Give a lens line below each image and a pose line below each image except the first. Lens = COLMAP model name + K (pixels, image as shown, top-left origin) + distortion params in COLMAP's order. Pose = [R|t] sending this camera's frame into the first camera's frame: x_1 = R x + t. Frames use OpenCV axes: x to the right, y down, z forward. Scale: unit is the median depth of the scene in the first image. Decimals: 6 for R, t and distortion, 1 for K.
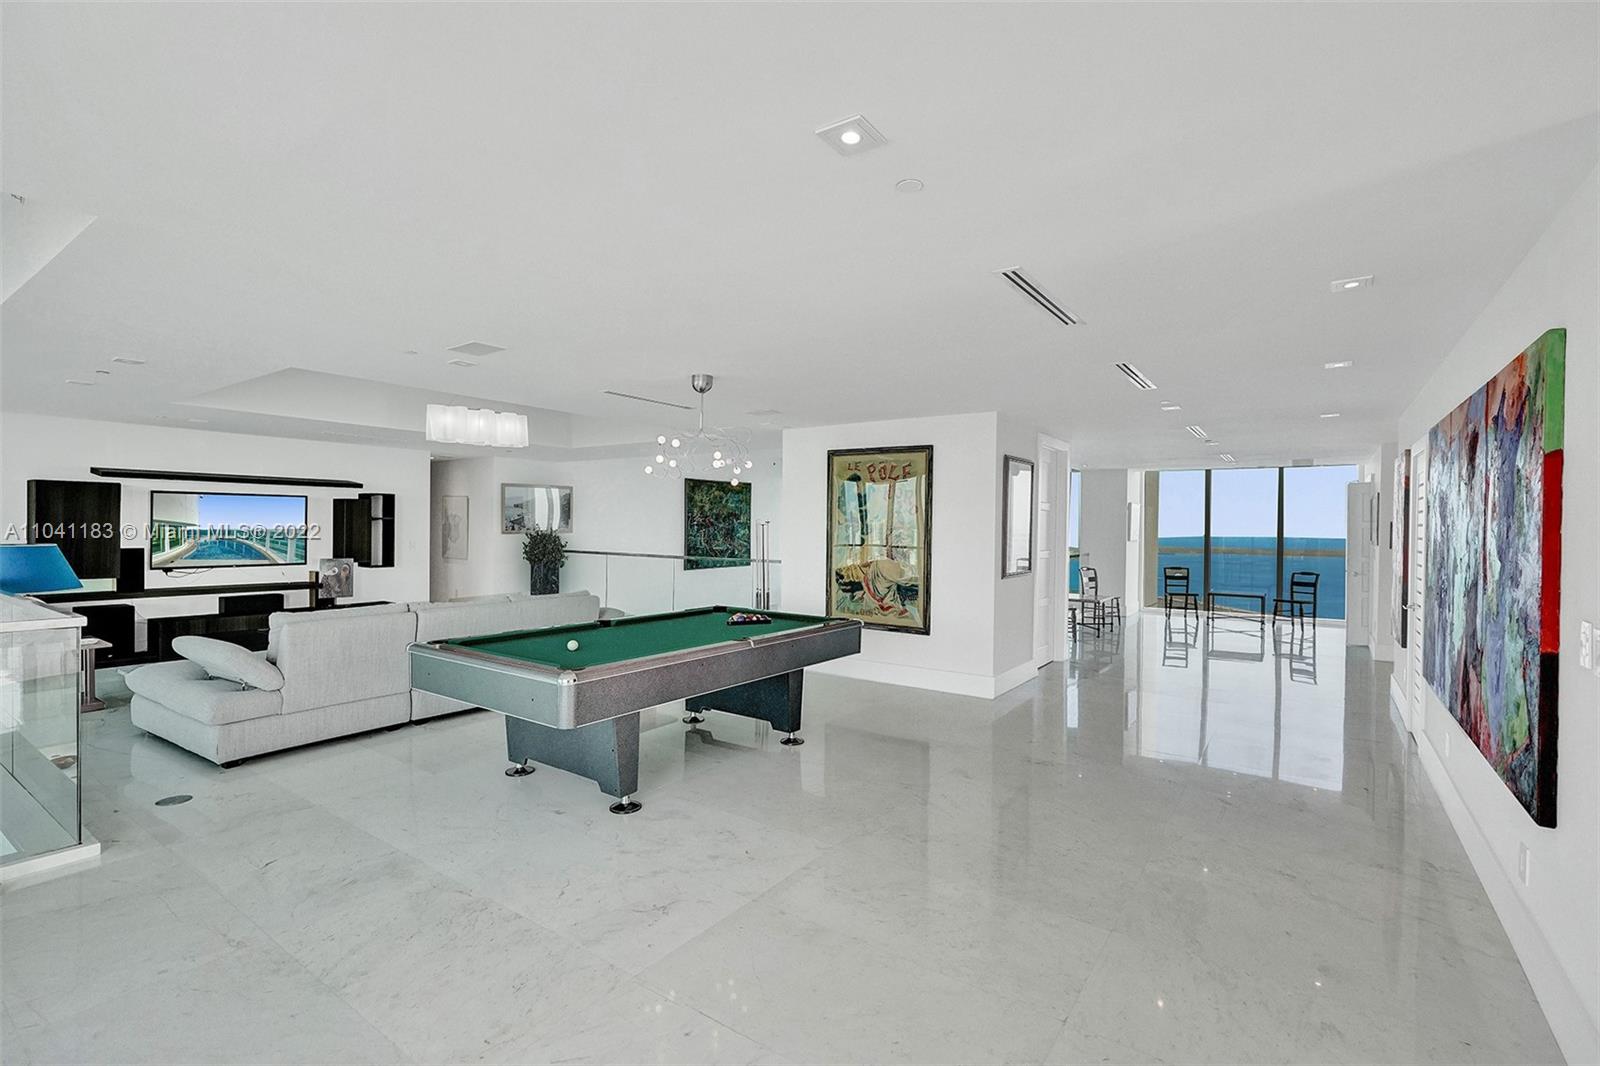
lens RADIAL K [[732.1, 0, 796.5], [0, 732.1, 535.2], [0, 0, 1]] dist [-0.003313, 0.000121]
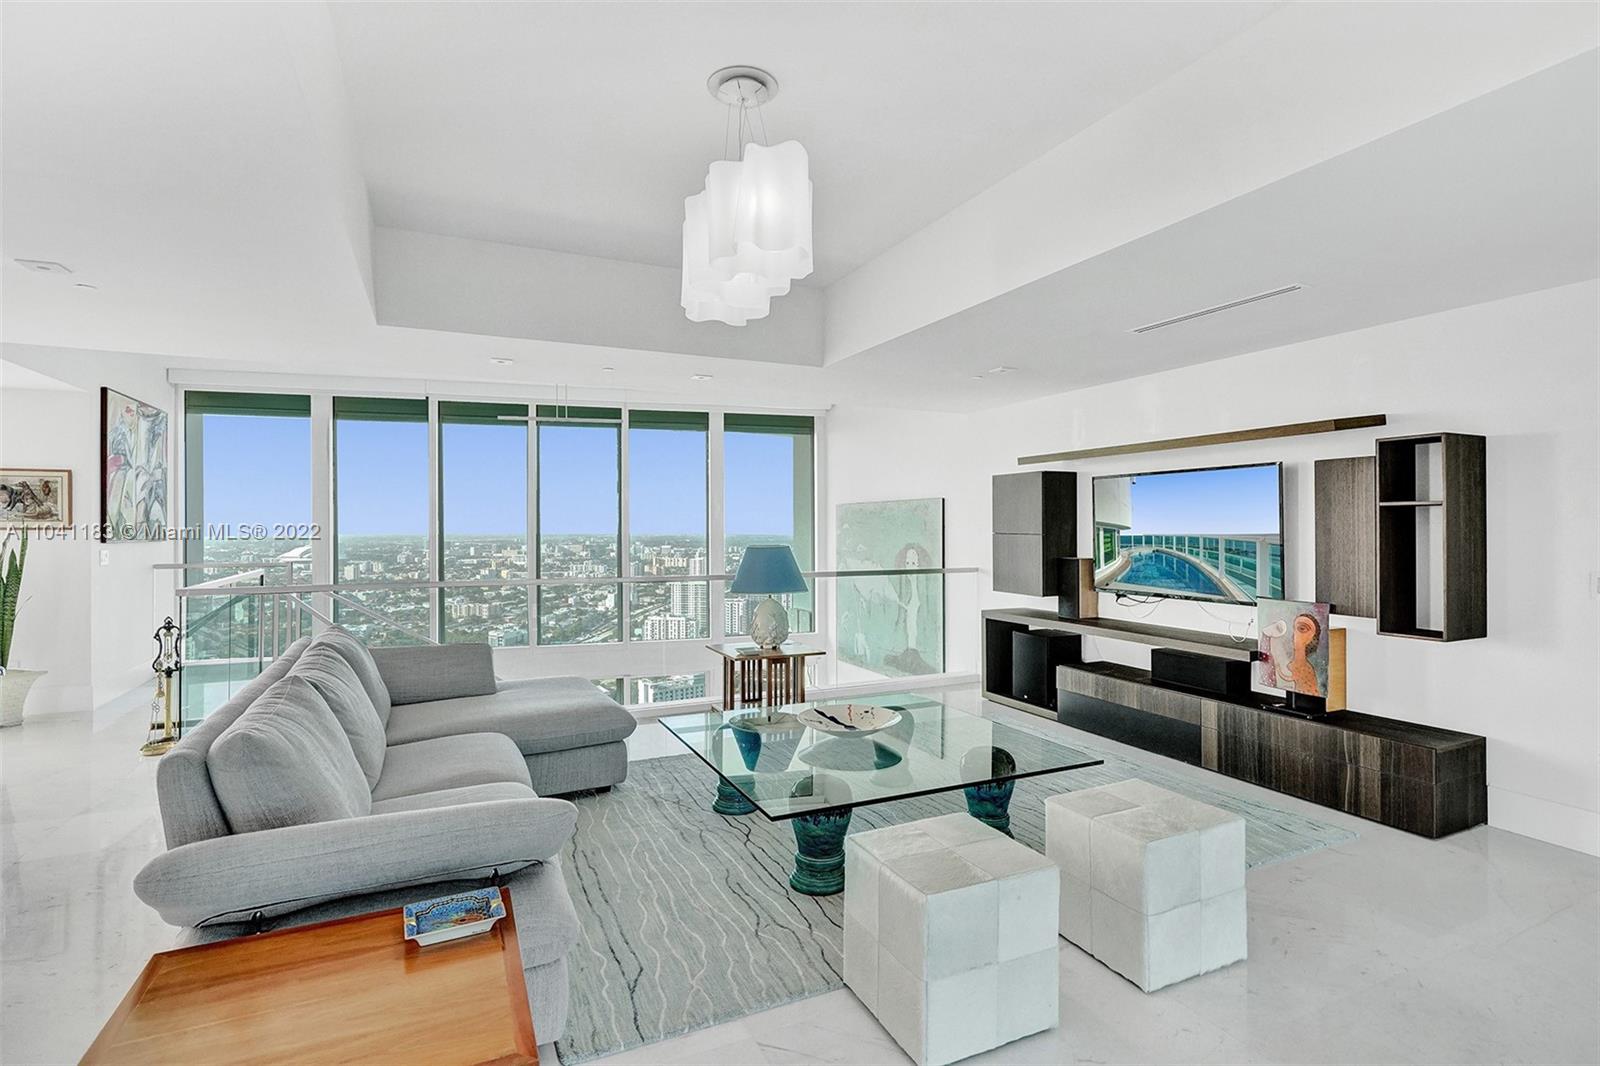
lens RADIAL K [[780.4, 0, 811.4], [0, 780.4, 530.6], [0, 0, 1]] dist [0.033202, 0.000259]
pose [[-0.496255, 0.008713, -0.868133, -0.100710], [0.006410, 0.999959, 0.006372, -0.016332], [0.868153, -0.002403, -0.496291, 1.008717]]
